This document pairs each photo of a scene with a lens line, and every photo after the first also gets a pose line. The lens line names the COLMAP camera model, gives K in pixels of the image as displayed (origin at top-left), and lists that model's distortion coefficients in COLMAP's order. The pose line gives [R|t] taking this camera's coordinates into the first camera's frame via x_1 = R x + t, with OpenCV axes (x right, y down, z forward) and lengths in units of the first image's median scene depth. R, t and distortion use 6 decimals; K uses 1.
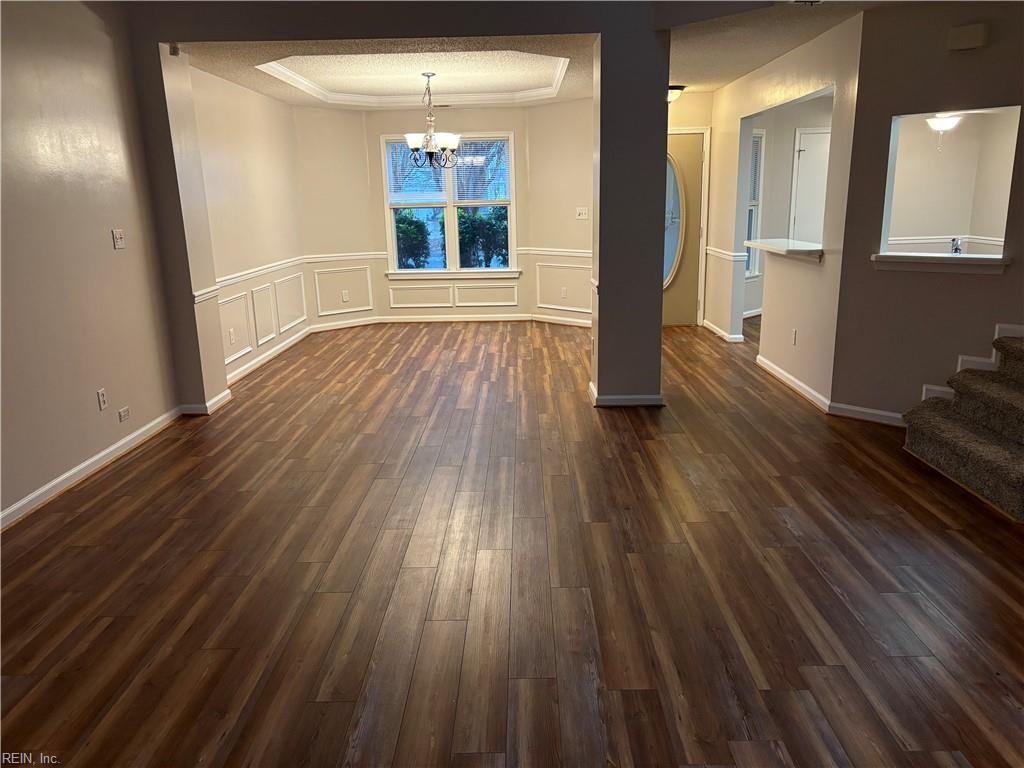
lens RADIAL K [[772.0, 0, 512.1], [0, 772.0, 387.2], [0, 0, 1]] dist [0.053003, -0.053934]
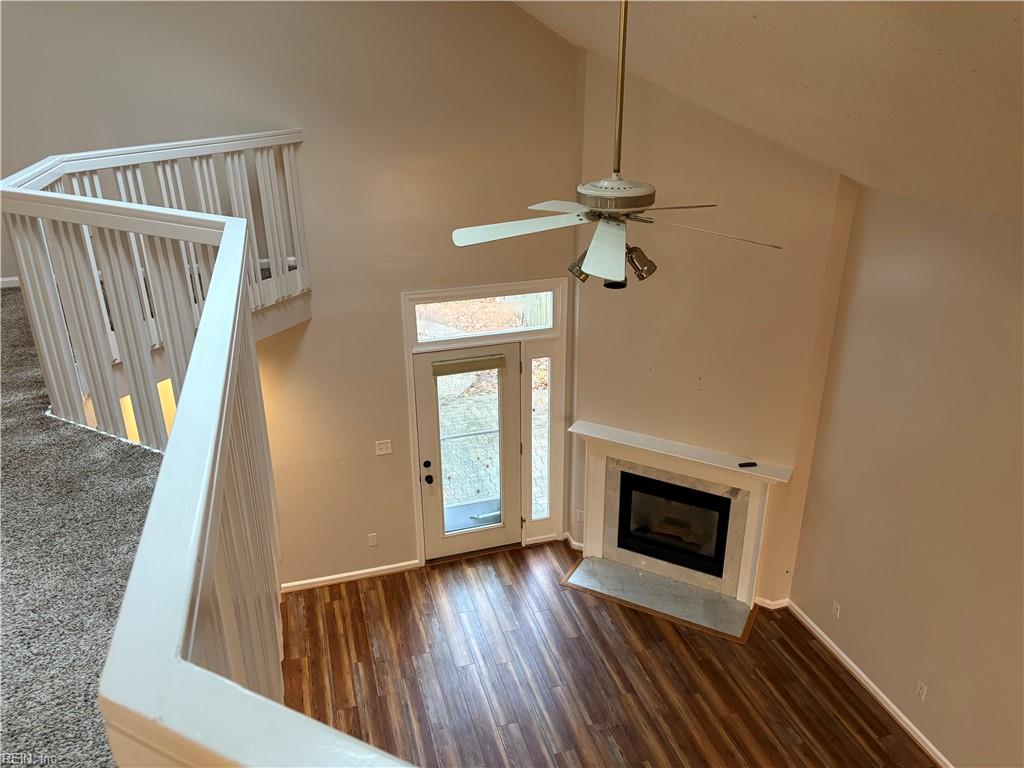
lens RADIAL K [[771.6, 0, 515.4], [0, 771.6, 380.5], [0, 0, 1]] dist [0.082794, -0.097029]
pose [[-0.952845, 0.144767, -0.266700, 0.220208], [-0.046825, 0.798204, 0.600565, -0.724296], [0.299823, 0.584734, -0.753786, 0.791205]]
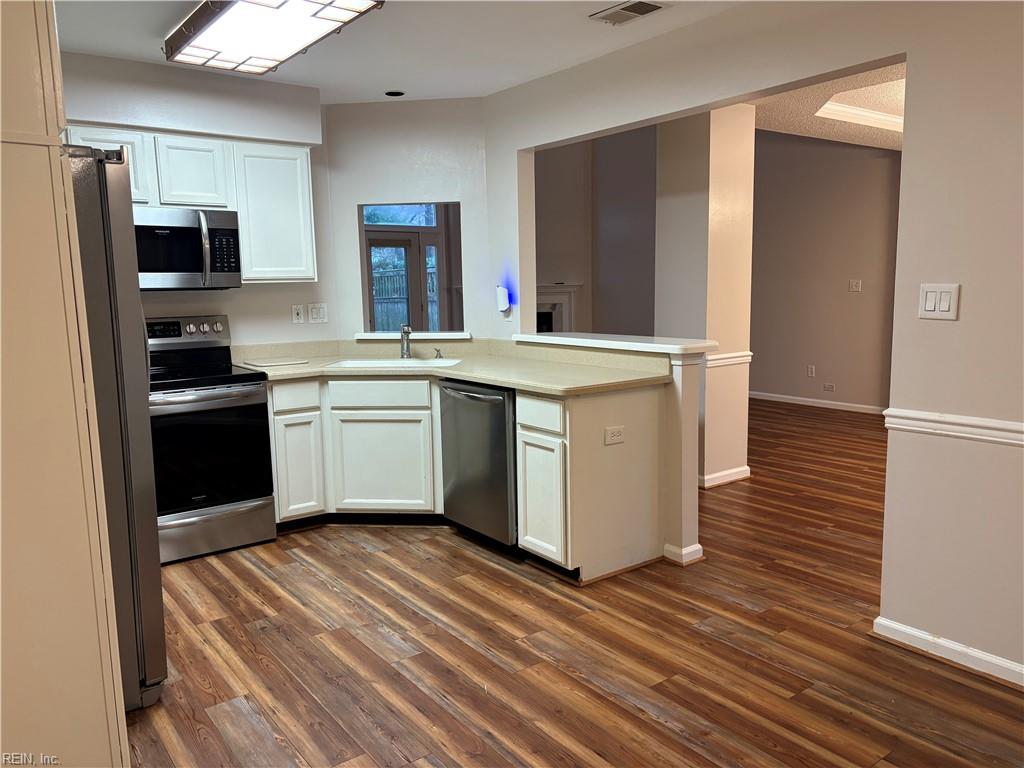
lens RADIAL K [[772.0, 0, 512.1], [0, 772.0, 387.2], [0, 0, 1]] dist [0.053003, -0.053934]
pose [[-0.794377, 0.117970, -0.595860, 0.887102], [-0.108694, 0.937519, 0.330519, -0.379190], [0.597621, 0.327323, -0.731921, 1.536543]]
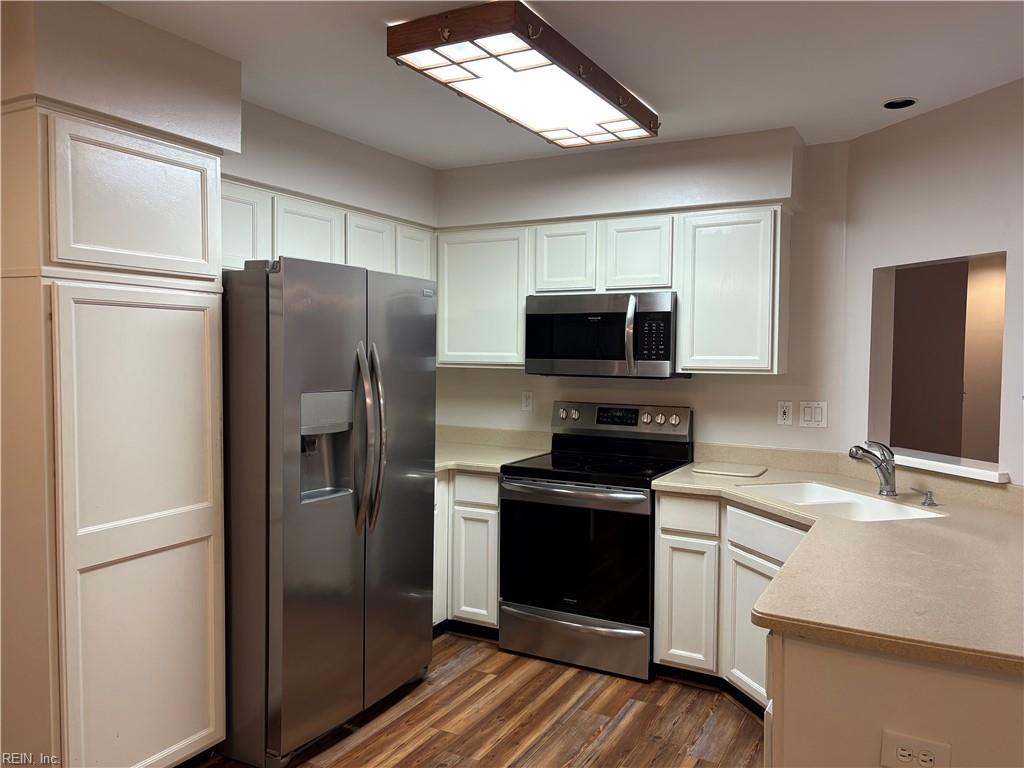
lens RADIAL K [[772.0, 0, 512.1], [0, 772.0, 387.2], [0, 0, 1]] dist [0.053003, -0.053934]
pose [[-0.878474, -0.009552, 0.477694, 0.445195], [0.123207, 0.961458, 0.245802, -0.361711], [-0.461631, 0.274786, -0.843439, 1.411236]]
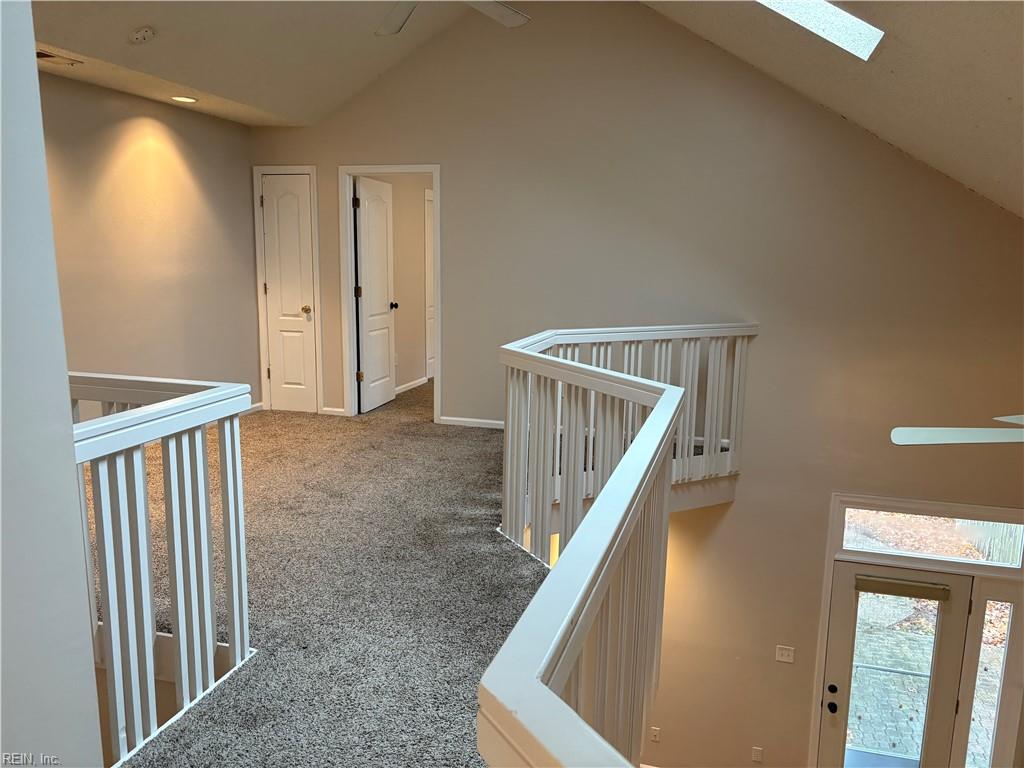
lens RADIAL K [[772.2, 0, 503.9], [0, 772.2, 379.8], [0, 0, 1]] dist [0.054380, -0.063868]
pose [[-0.961858, -0.040843, 0.270482, 0.211346], [0.068555, 0.921244, 0.382897, -0.726138], [-0.264819, 0.386835, -0.883306, 0.823349]]
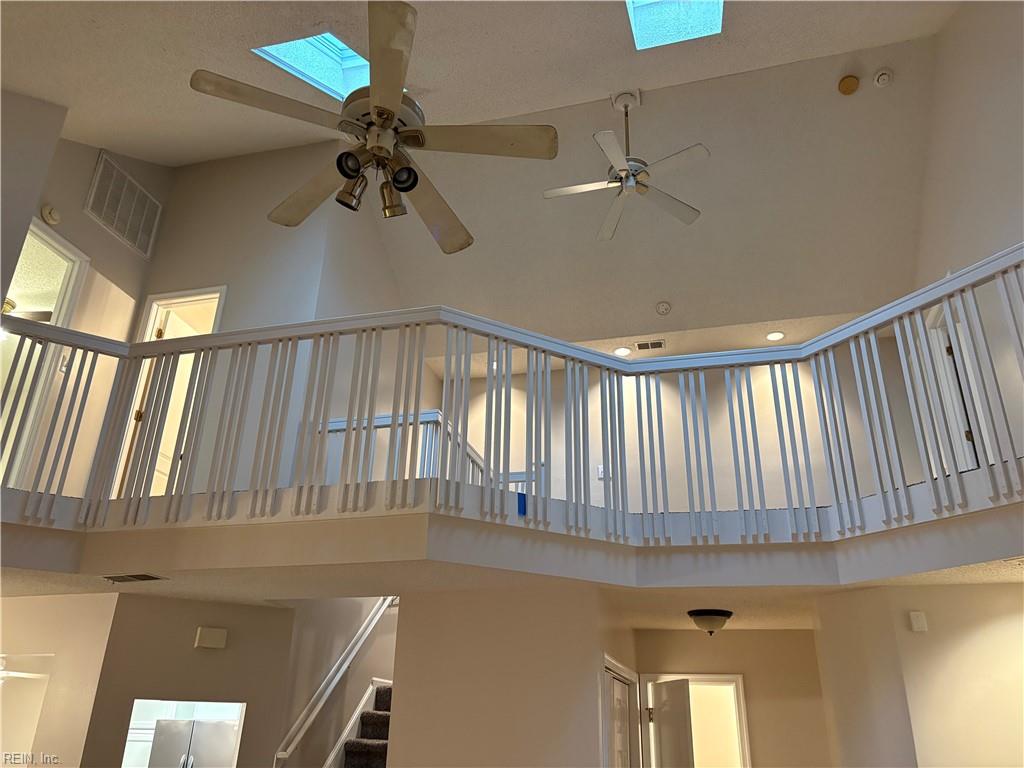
lens RADIAL K [[772.0, 0, 512.1], [0, 772.0, 387.2], [0, 0, 1]] dist [0.053003, -0.053934]
pose [[0.257270, 0.427357, 0.866705, -0.365418], [0.201641, 0.853411, -0.480656, -0.083193], [-0.945068, 0.298421, 0.133384, 0.218705]]
